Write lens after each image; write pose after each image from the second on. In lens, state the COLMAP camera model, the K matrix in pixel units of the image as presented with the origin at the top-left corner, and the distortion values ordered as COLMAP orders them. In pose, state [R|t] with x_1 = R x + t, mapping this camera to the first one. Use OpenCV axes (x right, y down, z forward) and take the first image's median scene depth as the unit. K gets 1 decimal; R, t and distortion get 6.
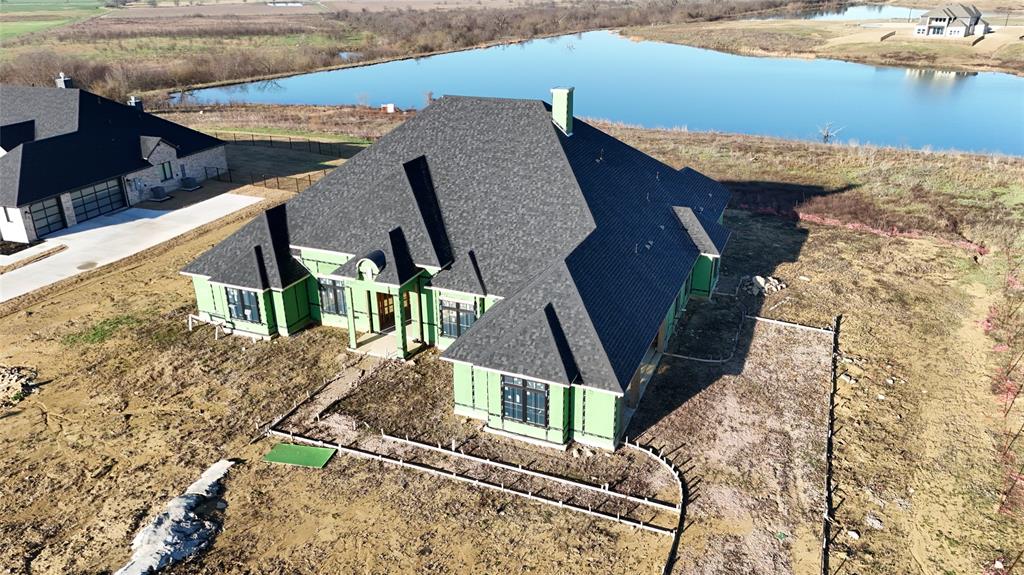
lens RADIAL K [[758.1, 0, 512.9], [0, 758.1, 279.9], [0, 0, 1]] dist [0.074397, -0.063185]
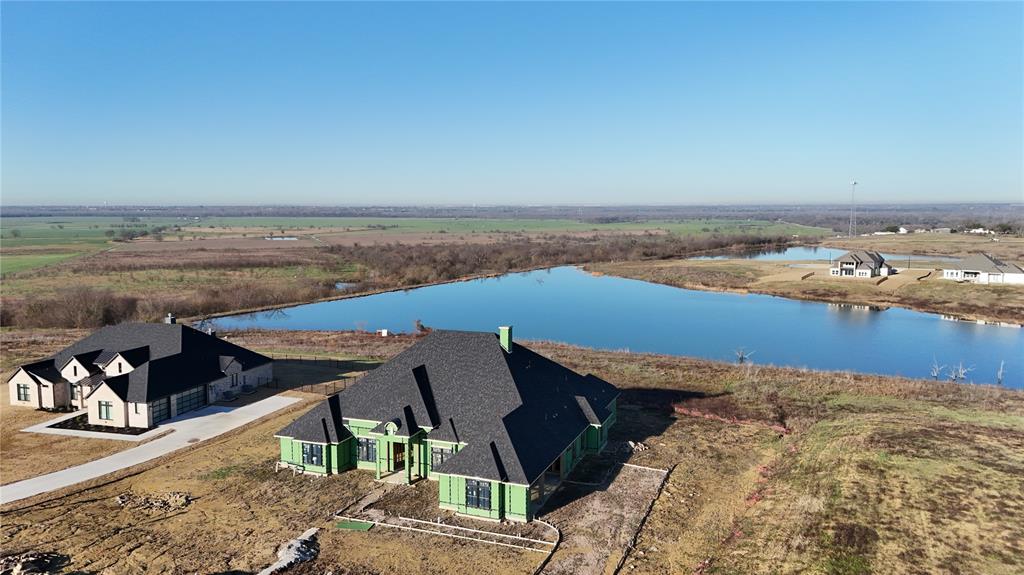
lens RADIAL K [[758.1, 0, 512.9], [0, 758.1, 278.2], [0, 0, 1]] dist [0.074397, -0.063185]
pose [[0.999636, 0.005109, 0.026492, 0.036667], [0.002709, 0.957940, -0.286956, 0.143142], [-0.026843, 0.286923, 0.957577, -0.706000]]
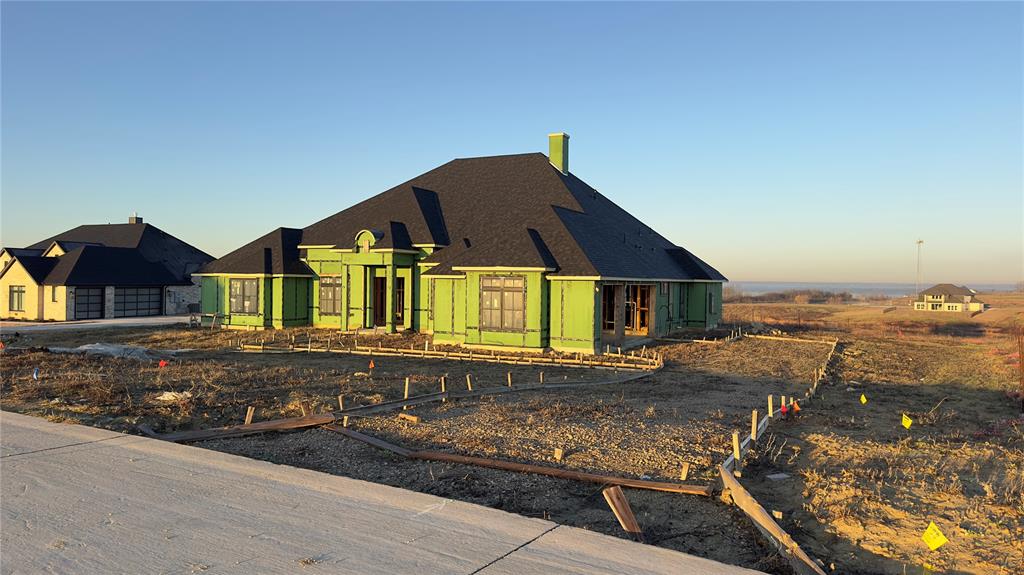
lens RADIAL K [[725.9, 0, 508.8], [0, 725.9, 268.1], [0, 0, 1]] dist [0.043312, -0.051793]
pose [[0.998286, 0.020358, -0.054868, 0.056291], [-0.040349, 0.918513, -0.393326, 0.367129], [0.042390, 0.394866, 0.917760, 0.096188]]
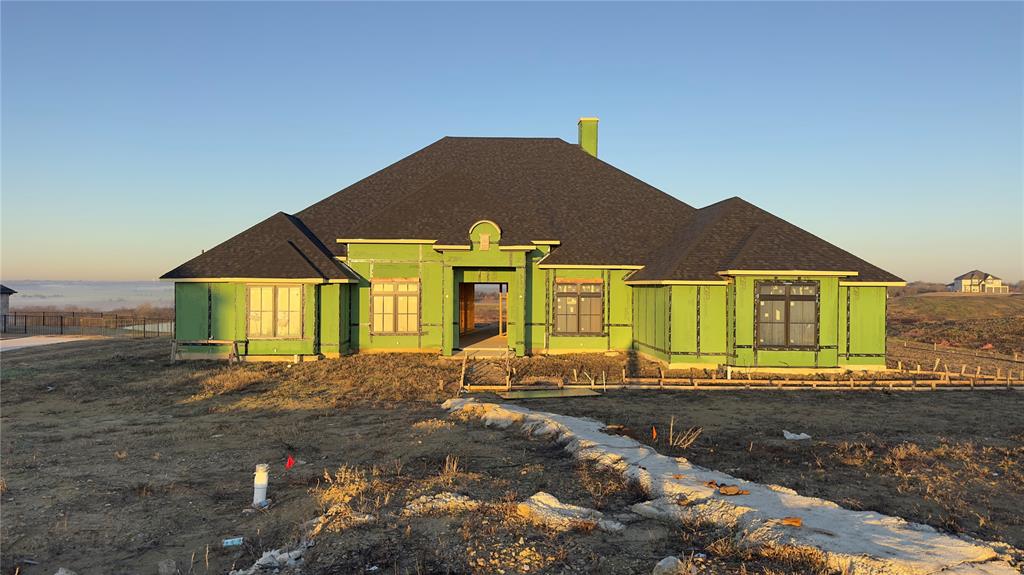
lens RADIAL K [[725.9, 0, 500.4], [0, 725.9, 277.9], [0, 0, 1]] dist [0.043312, -0.051793]
pose [[0.913578, 0.018278, 0.406252, -0.433083], [0.140837, 0.922947, -0.358238, 0.269133], [-0.381496, 0.384494, 0.840610, 0.346489]]
